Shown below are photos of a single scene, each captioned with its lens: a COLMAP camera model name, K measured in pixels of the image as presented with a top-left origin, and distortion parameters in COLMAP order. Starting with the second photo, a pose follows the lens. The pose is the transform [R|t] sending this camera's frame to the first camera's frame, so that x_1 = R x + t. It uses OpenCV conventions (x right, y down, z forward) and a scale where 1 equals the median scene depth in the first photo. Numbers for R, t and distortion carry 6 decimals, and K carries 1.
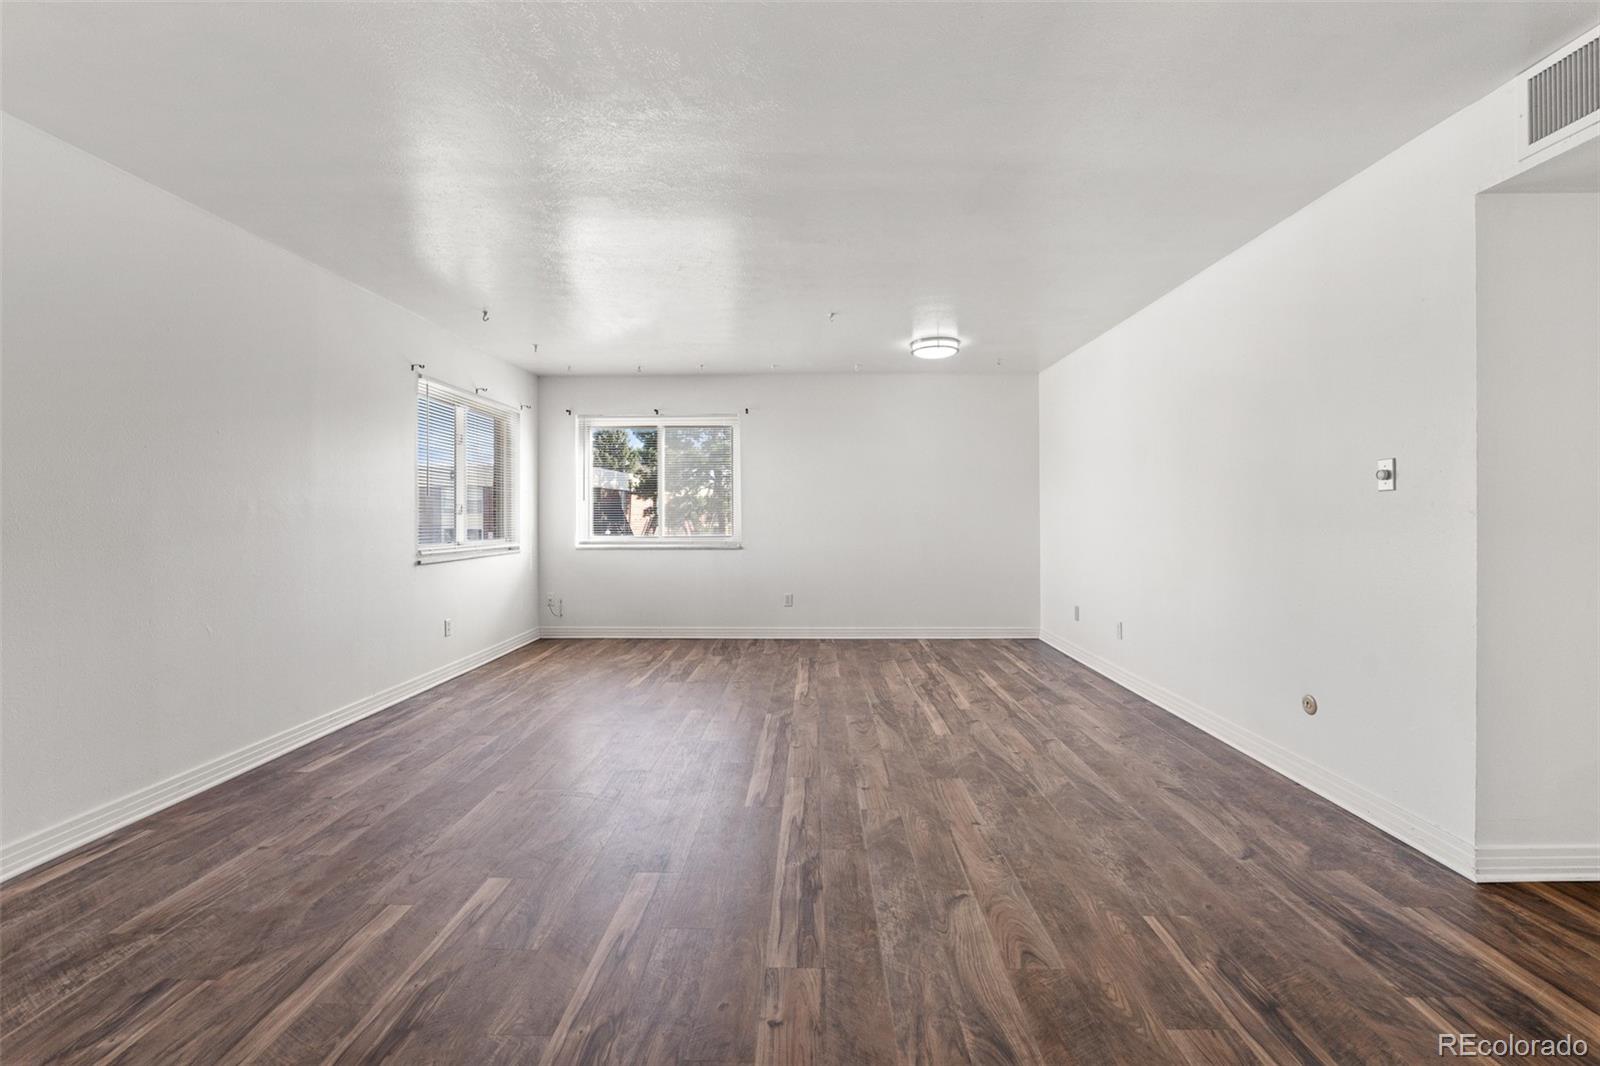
lens RADIAL K [[680.0, 0, 807.4], [0, 680.0, 518.7], [0, 0, 1]] dist [-0.006774, -0.000385]
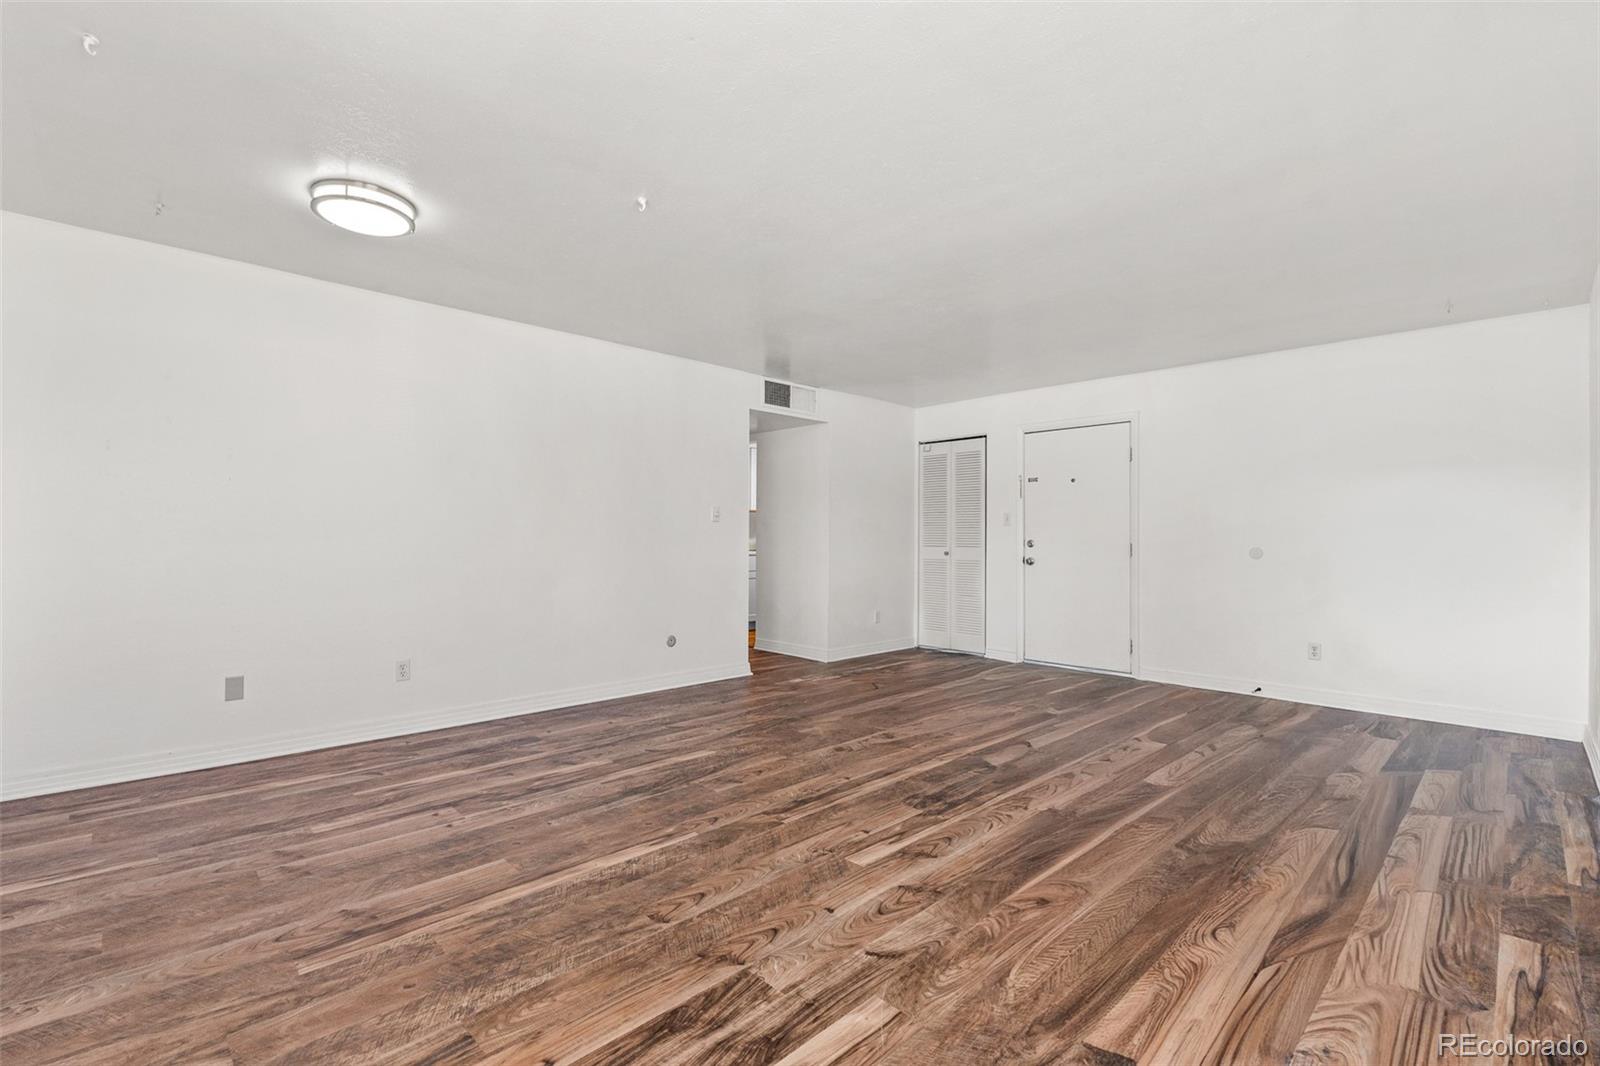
lens RADIAL K [[697.5, 0, 800.0], [0, 697.5, 533.0], [0, 0, 1]] dist [-0.001471, -0.000122]
pose [[-0.701380, 0.000733, 0.712787, -0.625637], [-0.001448, 0.999996, -0.002452, -0.000596], [-0.712786, -0.002752, -0.701376, 1.636148]]
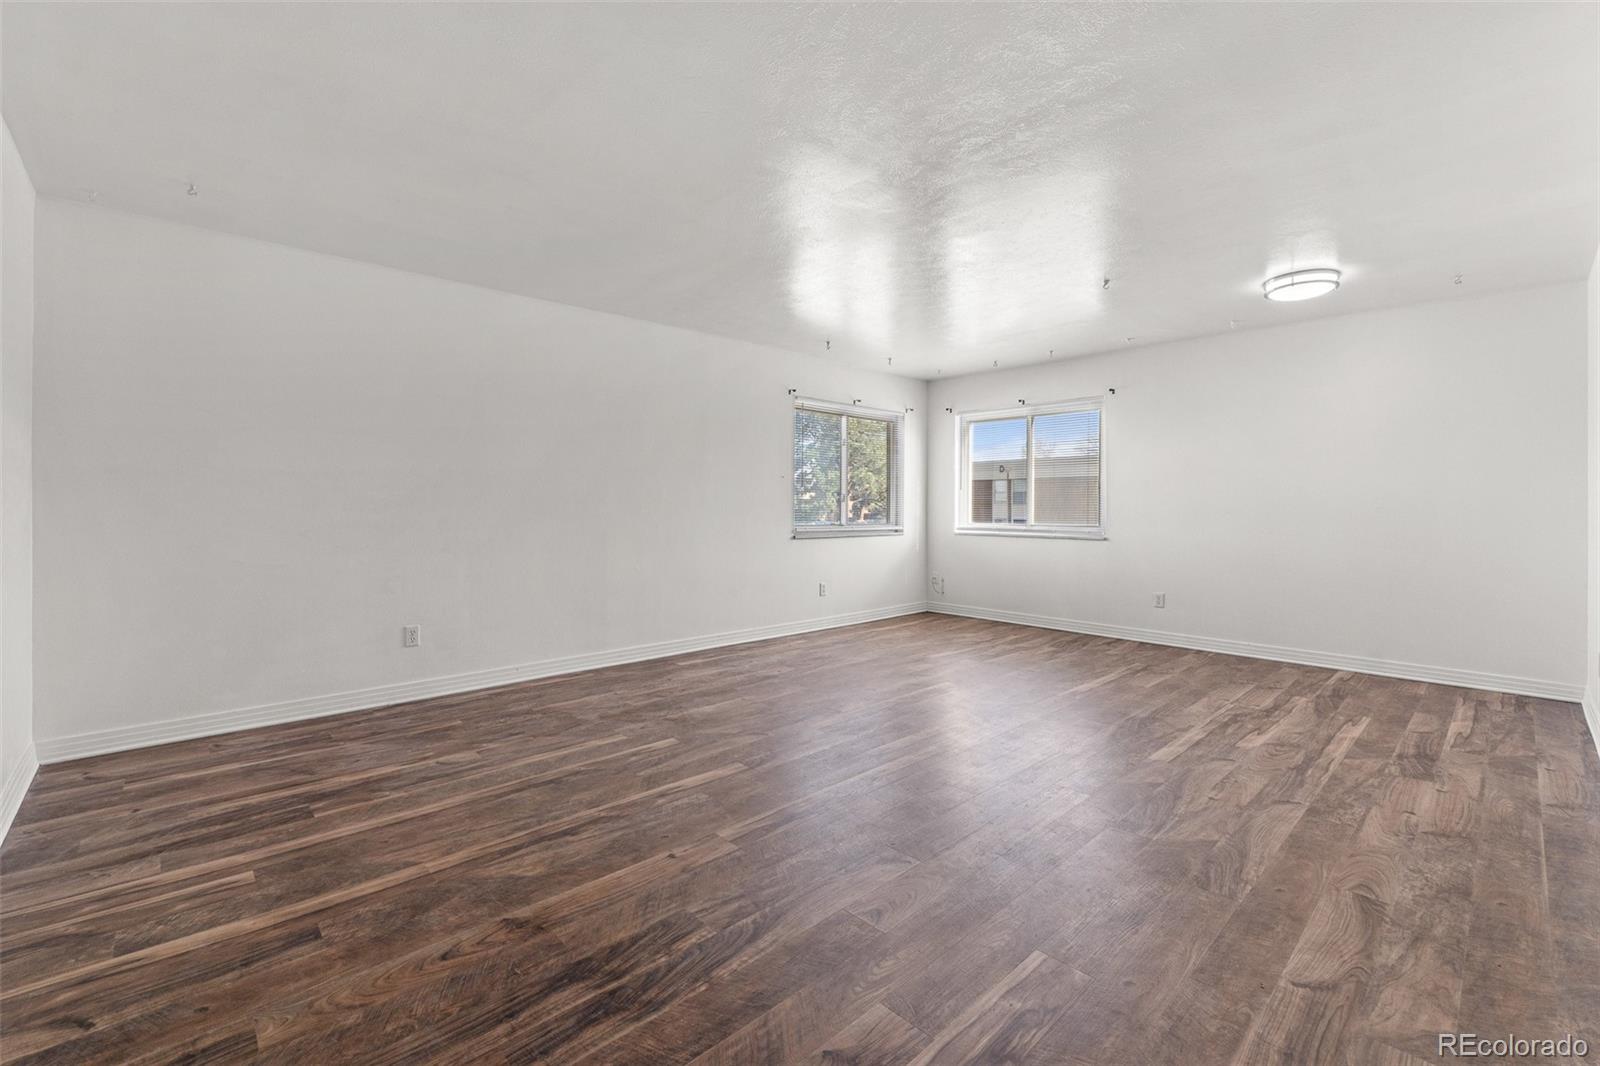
lens RADIAL K [[684.7, 0, 803.9], [0, 684.7, 504.8], [0, 0, 1]] dist [-0.006152, -0.000328]
pose [[0.698258, 0.005507, -0.715825, 0.505040], [-0.011453, 0.999928, -0.003479, 0.006971], [0.715755, 0.010628, 0.698271, 0.084949]]
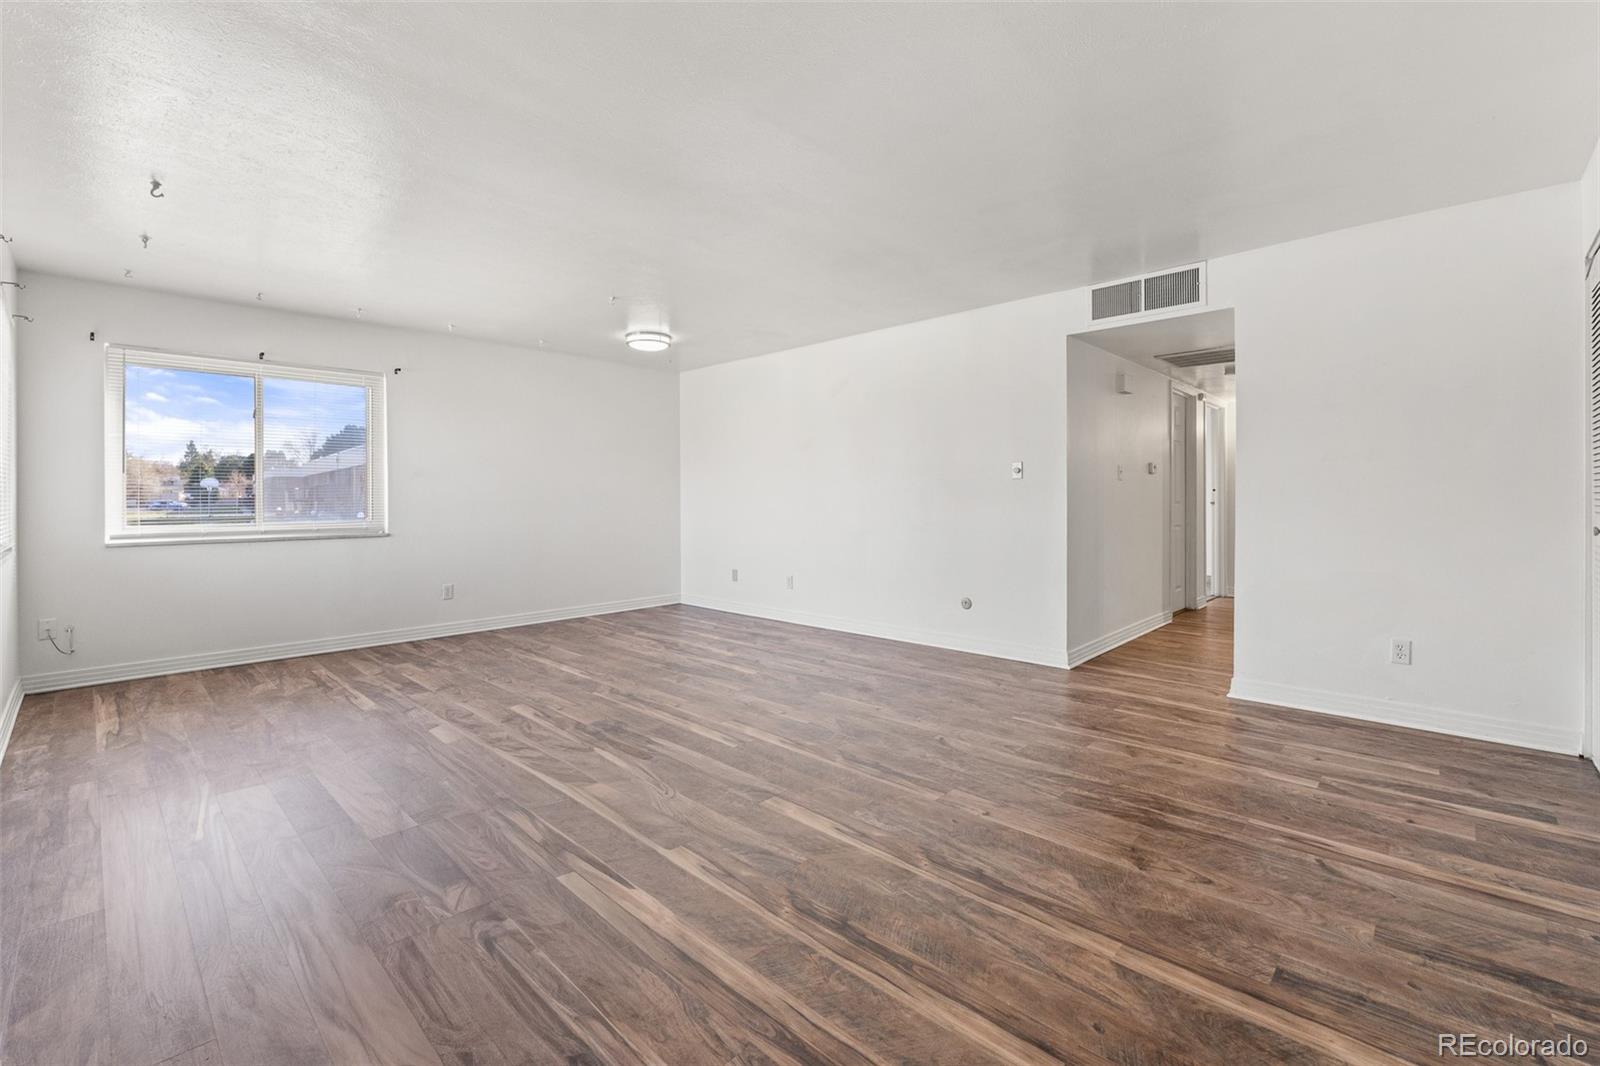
lens RADIAL K [[684.7, 0, 803.9], [0, 684.7, 504.8], [0, 0, 1]] dist [-0.006152, -0.000328]
pose [[0.674929, -0.007678, 0.737843, -0.645468], [0.007731, 0.999965, 0.003334, 0.013073], [-0.737842, 0.003454, 0.674964, 0.108981]]
